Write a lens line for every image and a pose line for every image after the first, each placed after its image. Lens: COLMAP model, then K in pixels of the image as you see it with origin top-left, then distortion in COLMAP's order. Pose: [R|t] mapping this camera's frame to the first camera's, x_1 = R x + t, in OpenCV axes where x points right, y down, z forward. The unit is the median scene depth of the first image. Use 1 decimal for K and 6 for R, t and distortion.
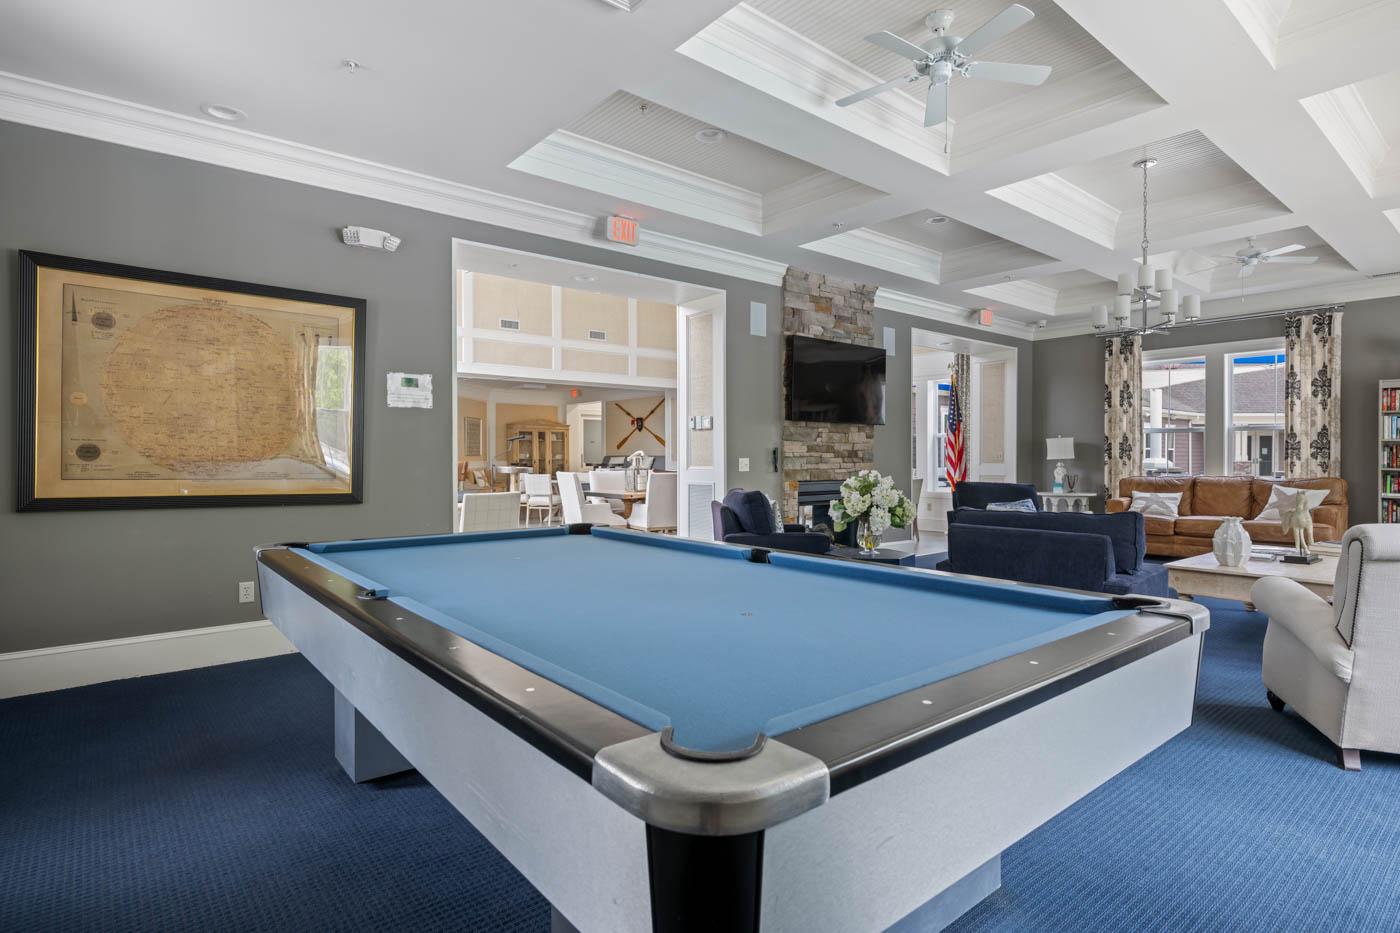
lens RADIAL K [[688.5, 0, 700.0], [0, 688.5, 466.5], [0, 0, 1]] dist [-0.002493, -0.009682]
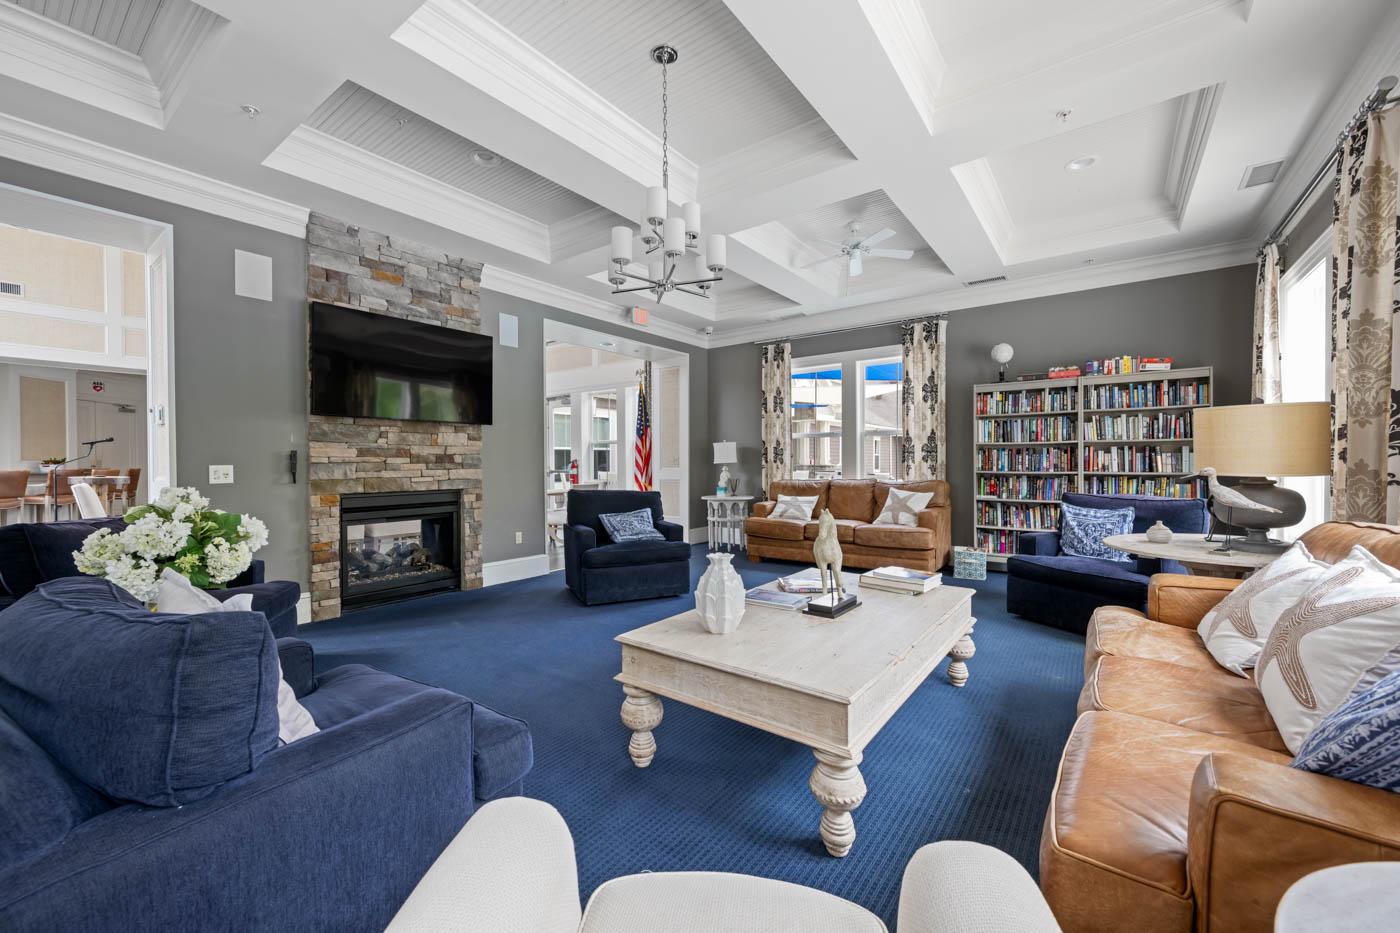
lens RADIAL K [[555.2, 0, 700.0], [0, 555.2, 466.5], [0, 0, 1]] dist [0.002283, -0.000119]
pose [[0.965861, -0.006733, 0.258973, 0.347589], [0.008119, 0.999958, -0.004284, -0.003542], [-0.258934, 0.006241, 0.965875, 0.272227]]
